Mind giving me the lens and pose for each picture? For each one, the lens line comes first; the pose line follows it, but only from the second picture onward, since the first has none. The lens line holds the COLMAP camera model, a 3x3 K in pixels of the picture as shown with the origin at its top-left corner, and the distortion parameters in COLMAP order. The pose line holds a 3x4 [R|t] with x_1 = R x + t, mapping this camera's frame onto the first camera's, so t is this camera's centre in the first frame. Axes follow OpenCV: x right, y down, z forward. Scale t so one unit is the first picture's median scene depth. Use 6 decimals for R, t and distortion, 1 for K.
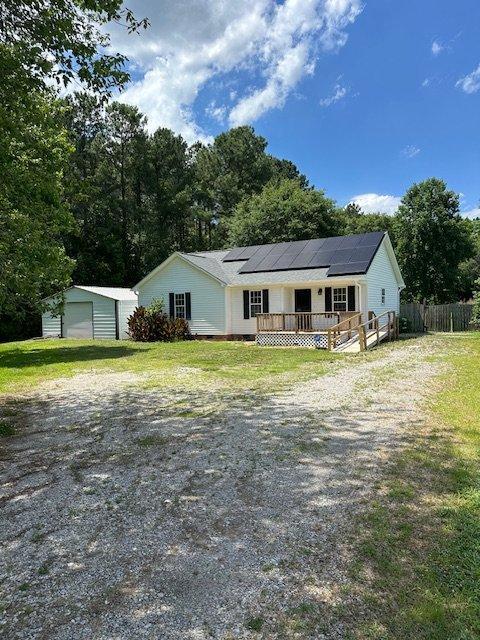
lens RADIAL K [[452.7, 0, 245.2], [0, 452.7, 313.6], [0, 0, 1]] dist [0.049471, -0.046240]
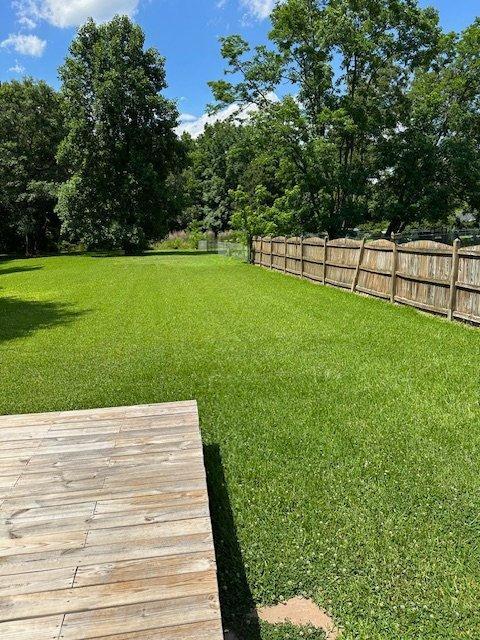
lens RADIAL K [[452.7, 0, 237.7], [0, 452.7, 318.7], [0, 0, 1]] dist [0.049471, -0.046240]
pose [[0.796838, -0.111729, 0.593772, 0.395758], [0.019736, 0.987042, 0.159245, -0.033474], [-0.603870, -0.115174, 0.788718, 1.145324]]
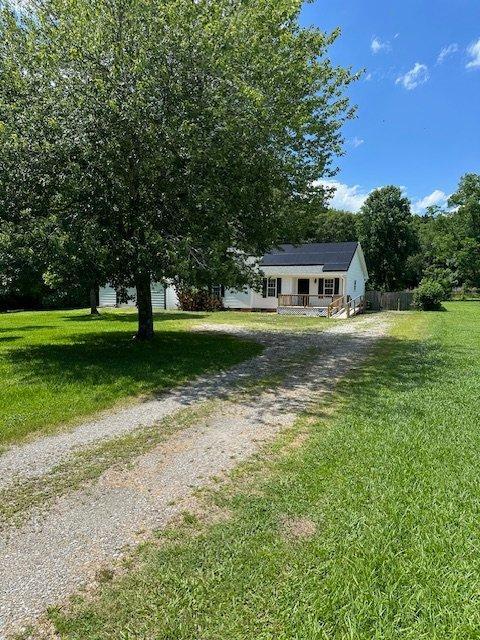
lens RADIAL K [[452.7, 0, 233.9], [0, 452.7, 324.0], [0, 0, 1]] dist [0.049471, -0.046240]
pose [[0.996527, 0.027163, 0.078719, -0.214210], [-0.032184, 0.997479, 0.063238, 0.007314], [-0.076803, -0.065552, 0.994889, -0.473716]]
